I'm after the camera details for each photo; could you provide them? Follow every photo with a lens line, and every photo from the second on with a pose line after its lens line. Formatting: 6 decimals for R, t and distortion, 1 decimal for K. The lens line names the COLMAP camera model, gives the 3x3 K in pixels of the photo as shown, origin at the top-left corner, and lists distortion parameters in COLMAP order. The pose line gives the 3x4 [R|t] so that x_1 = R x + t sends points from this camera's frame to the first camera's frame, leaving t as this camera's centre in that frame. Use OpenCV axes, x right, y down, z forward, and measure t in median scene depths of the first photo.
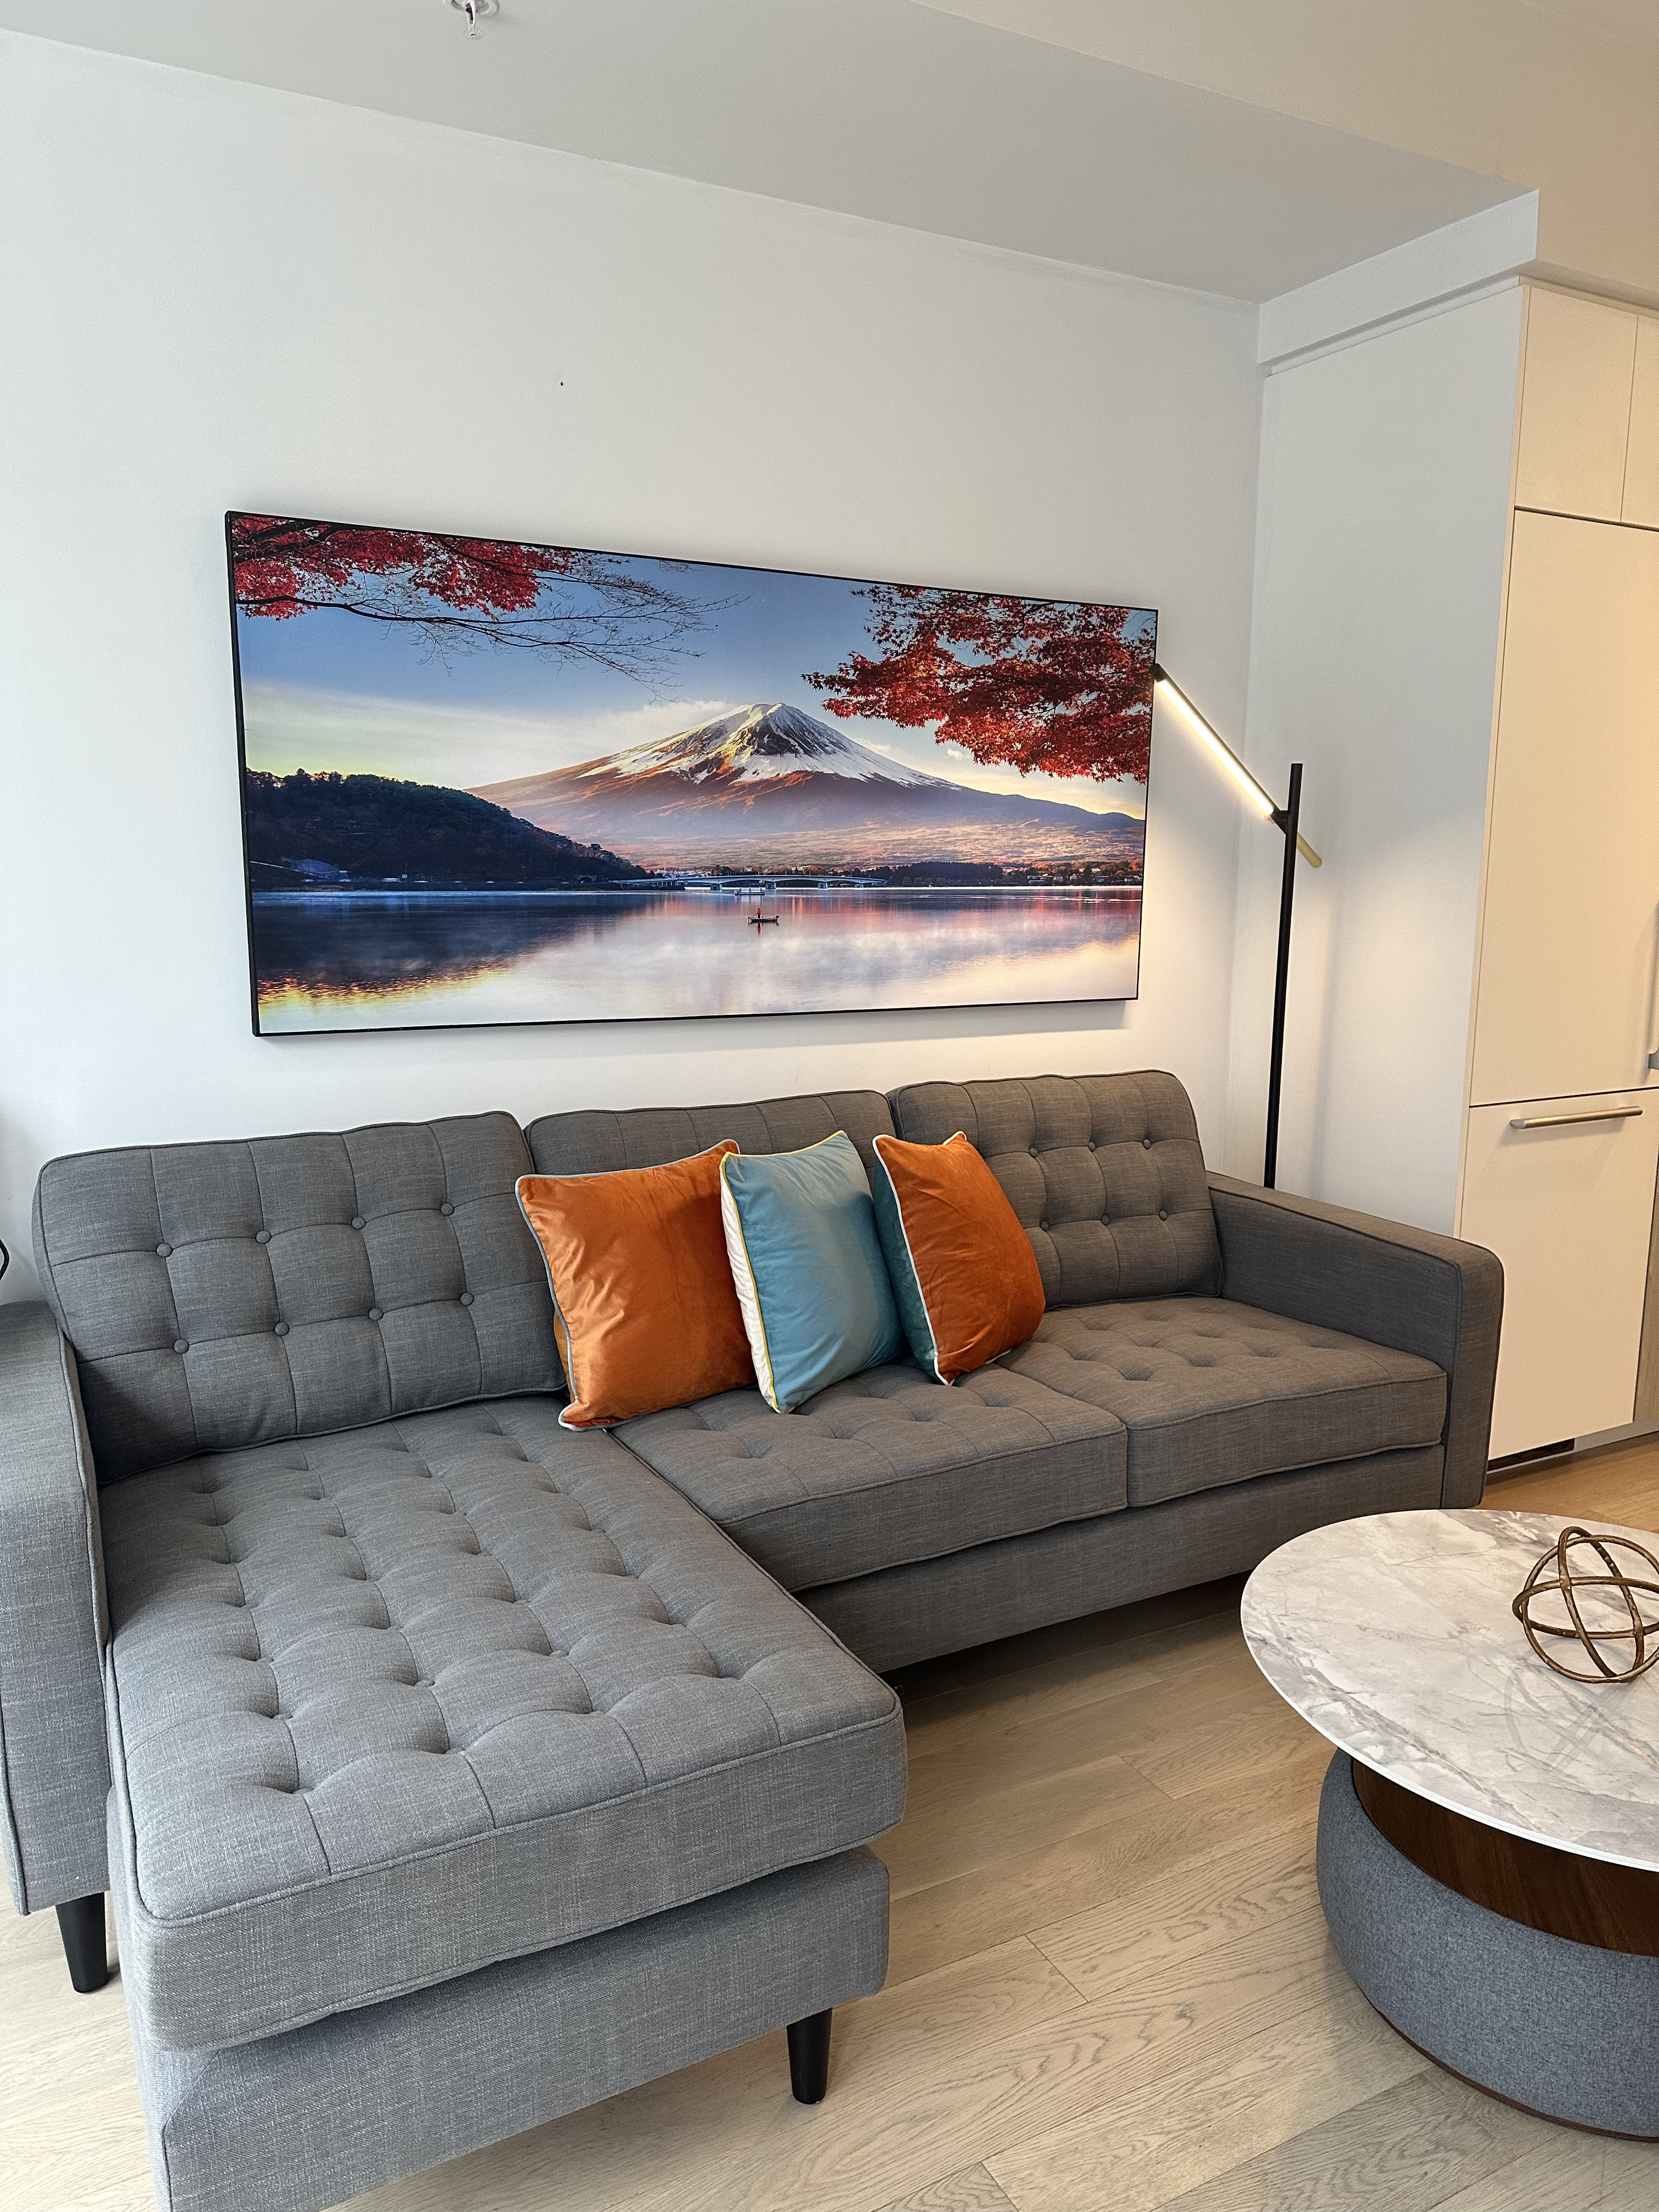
lens RADIAL K [[1544.9, 0, 848.5], [0, 1544.9, 1154.0], [0, 0, 1]] dist [0.074699, -0.093521]
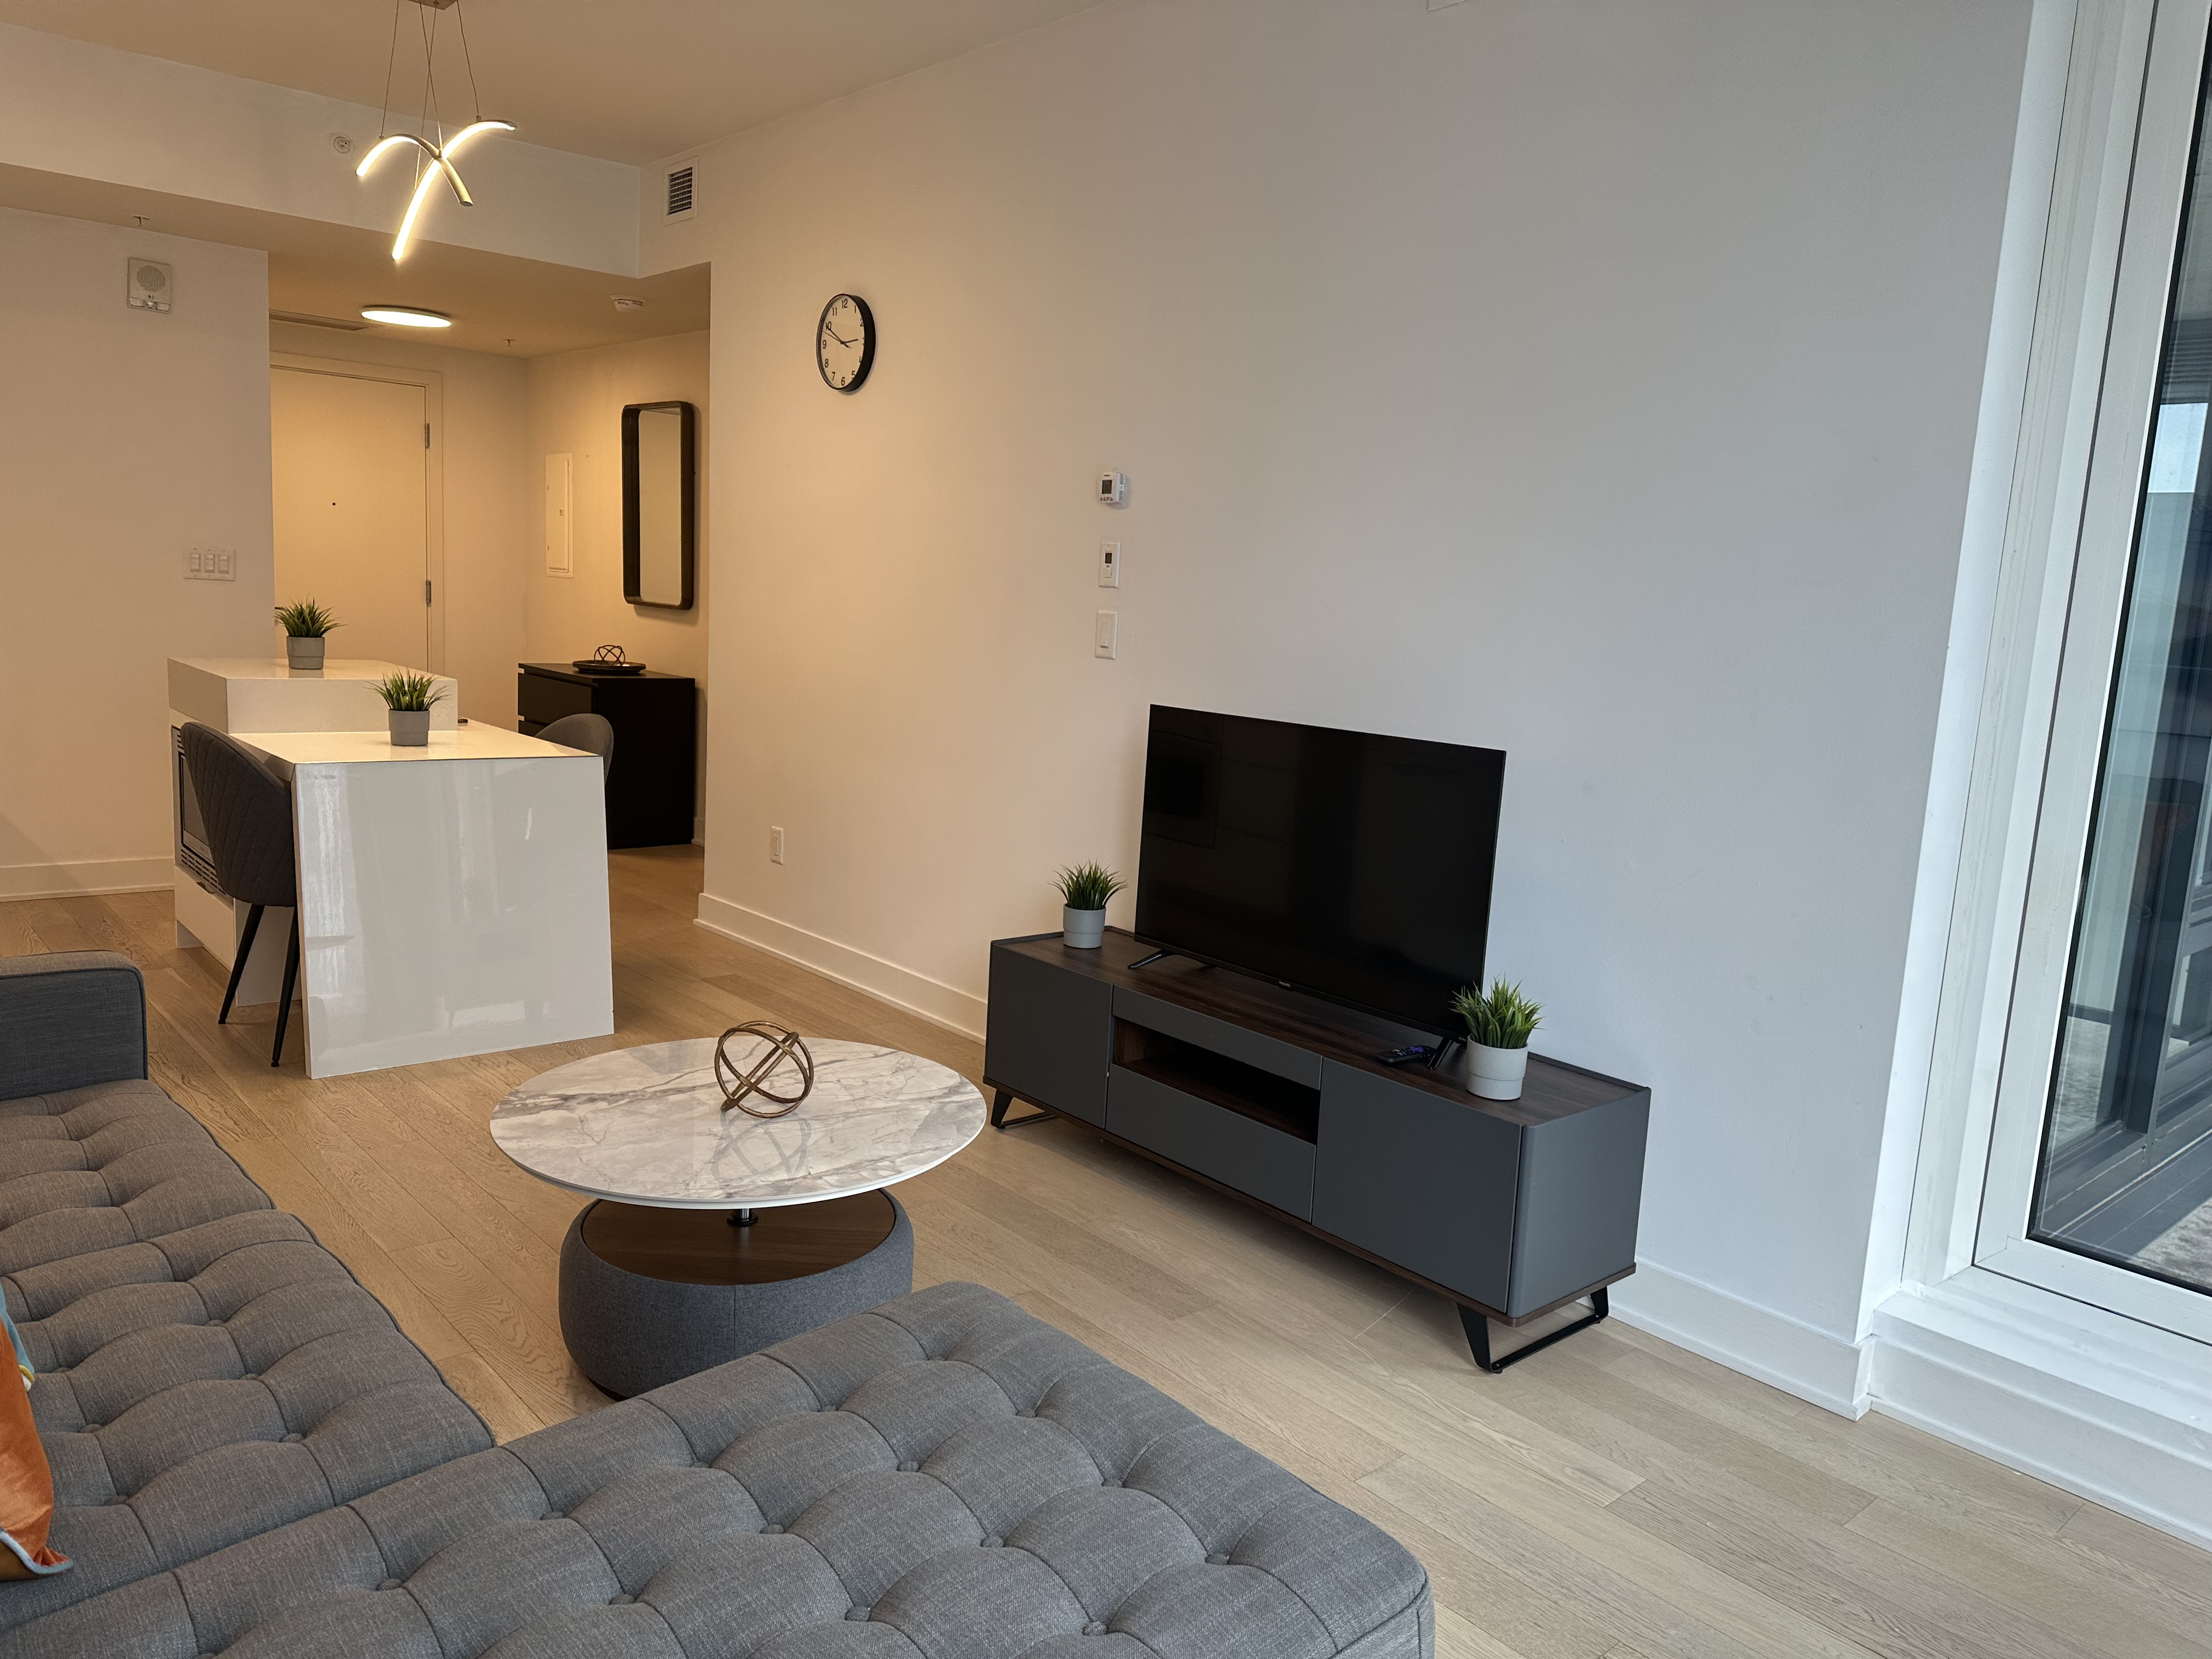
lens RADIAL K [[1544.9, 0, 1114.5], [0, 1544.9, 815.9], [0, 0, 1]] dist [0.074699, -0.093521]
pose [[-0.235652, -0.164137, 0.957876, -0.632154], [0.124249, 0.972457, 0.197203, -0.124743], [-0.963862, 0.165486, -0.208768, 0.616853]]
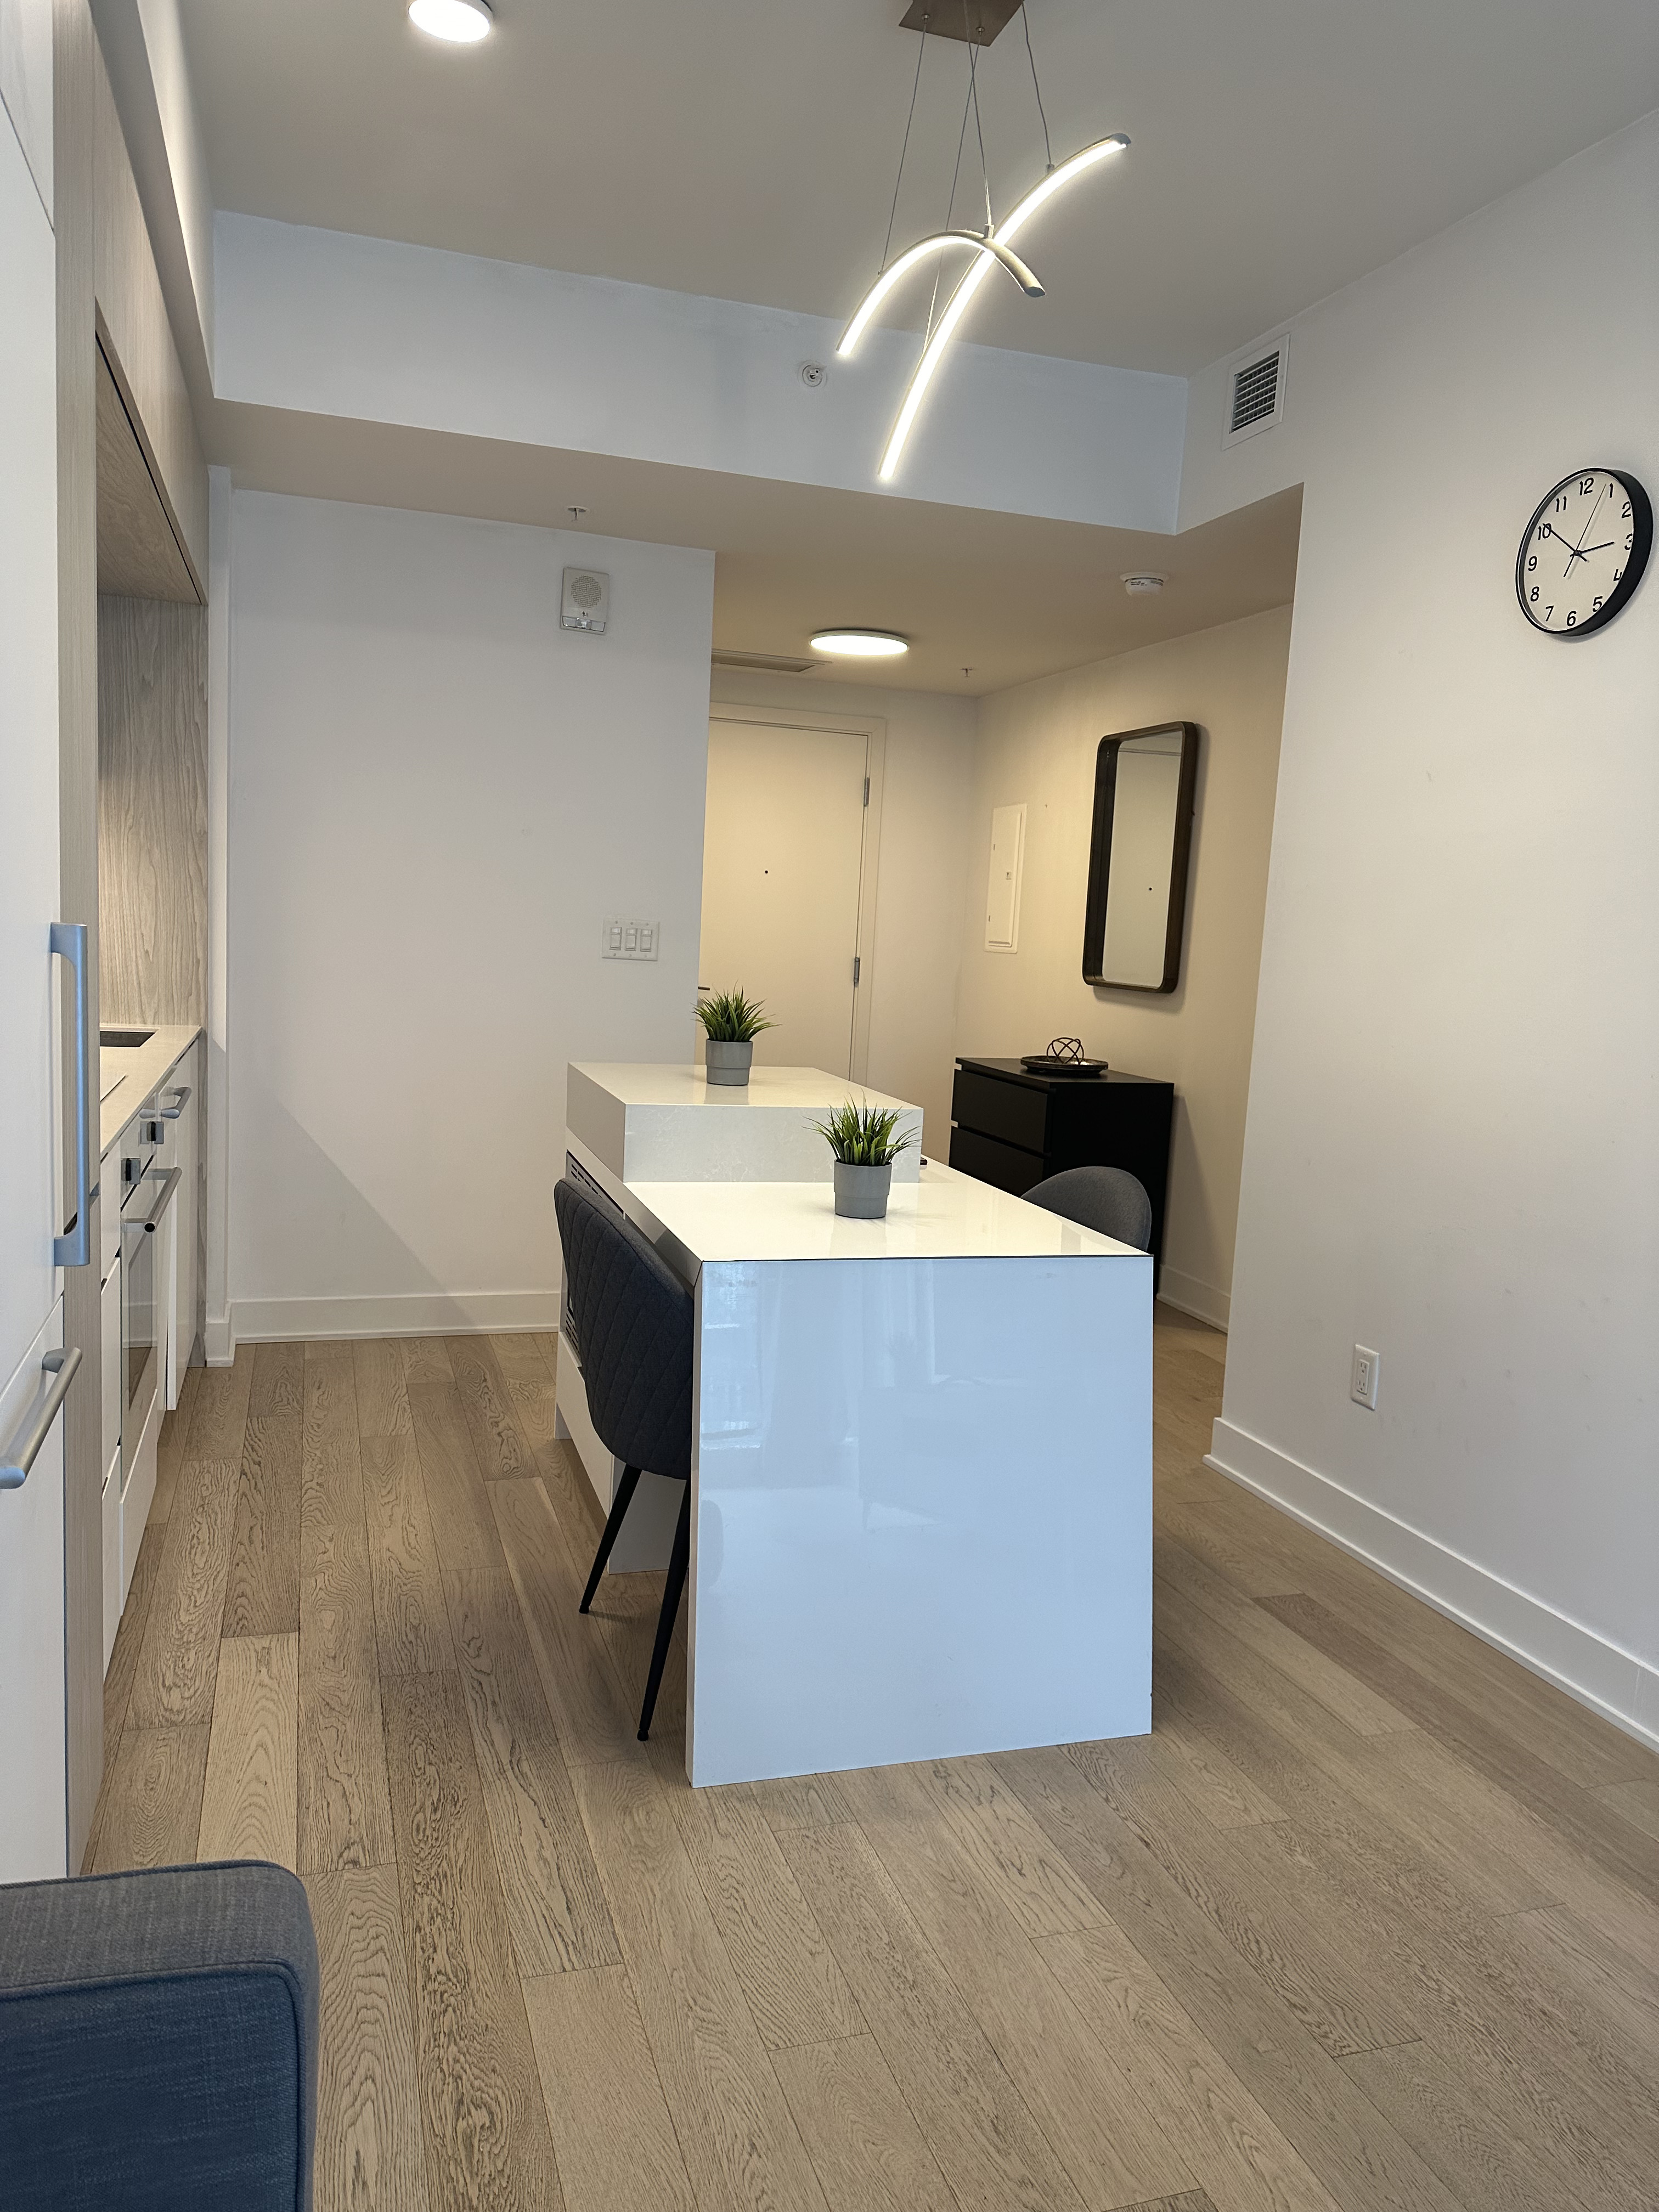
lens RADIAL K [[1544.9, 0, 824.5], [0, 1544.9, 1110.6], [0, 0, 1]] dist [0.074699, -0.093521]
pose [[0.171739, -0.120019, 0.977804, 0.080007], [0.133523, 0.986228, 0.097602, -0.141818], [-0.976052, 0.113797, 0.185399, 0.790150]]
